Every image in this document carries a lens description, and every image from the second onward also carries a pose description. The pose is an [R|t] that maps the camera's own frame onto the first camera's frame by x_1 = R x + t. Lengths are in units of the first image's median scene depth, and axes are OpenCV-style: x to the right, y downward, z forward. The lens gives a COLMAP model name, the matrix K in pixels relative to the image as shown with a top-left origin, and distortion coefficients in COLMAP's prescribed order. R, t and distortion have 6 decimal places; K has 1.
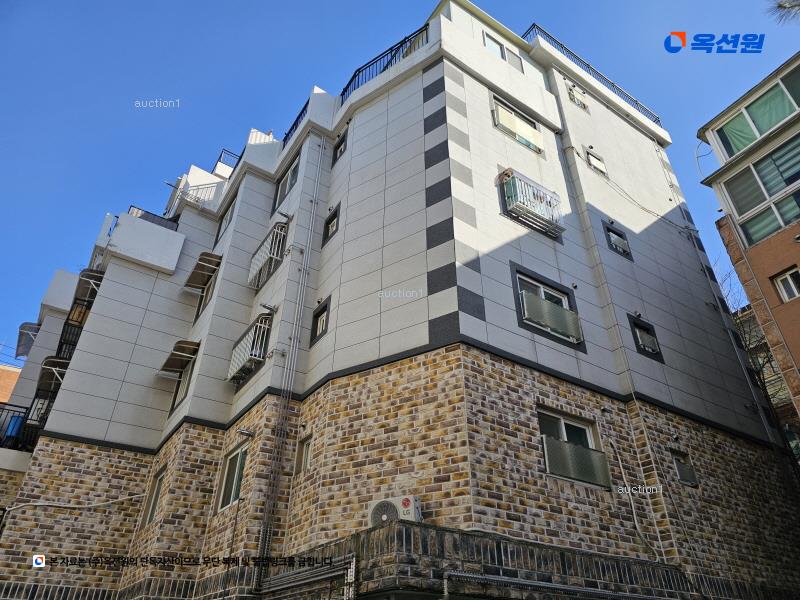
lens RADIAL K [[535.1, 0, 390.4], [0, 535.1, 308.1], [0, 0, 1]] dist [0.075798, -0.066292]
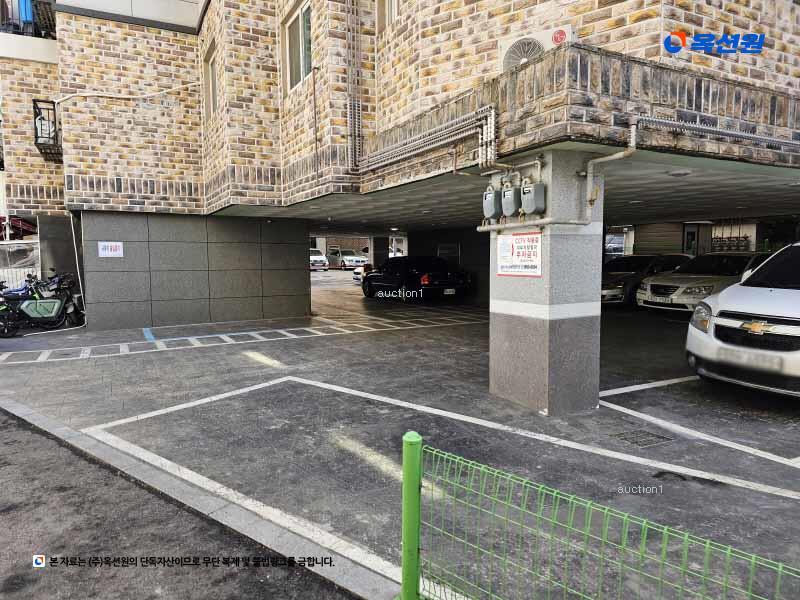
lens RADIAL K [[535.1, 0, 390.4], [0, 535.1, 308.1], [0, 0, 1]] dist [0.075798, -0.066292]
pose [[0.994758, -0.008365, -0.101918, -0.091326], [0.070725, 0.776124, 0.626602, 0.139890], [0.073860, -0.630525, 0.772647, 0.180061]]
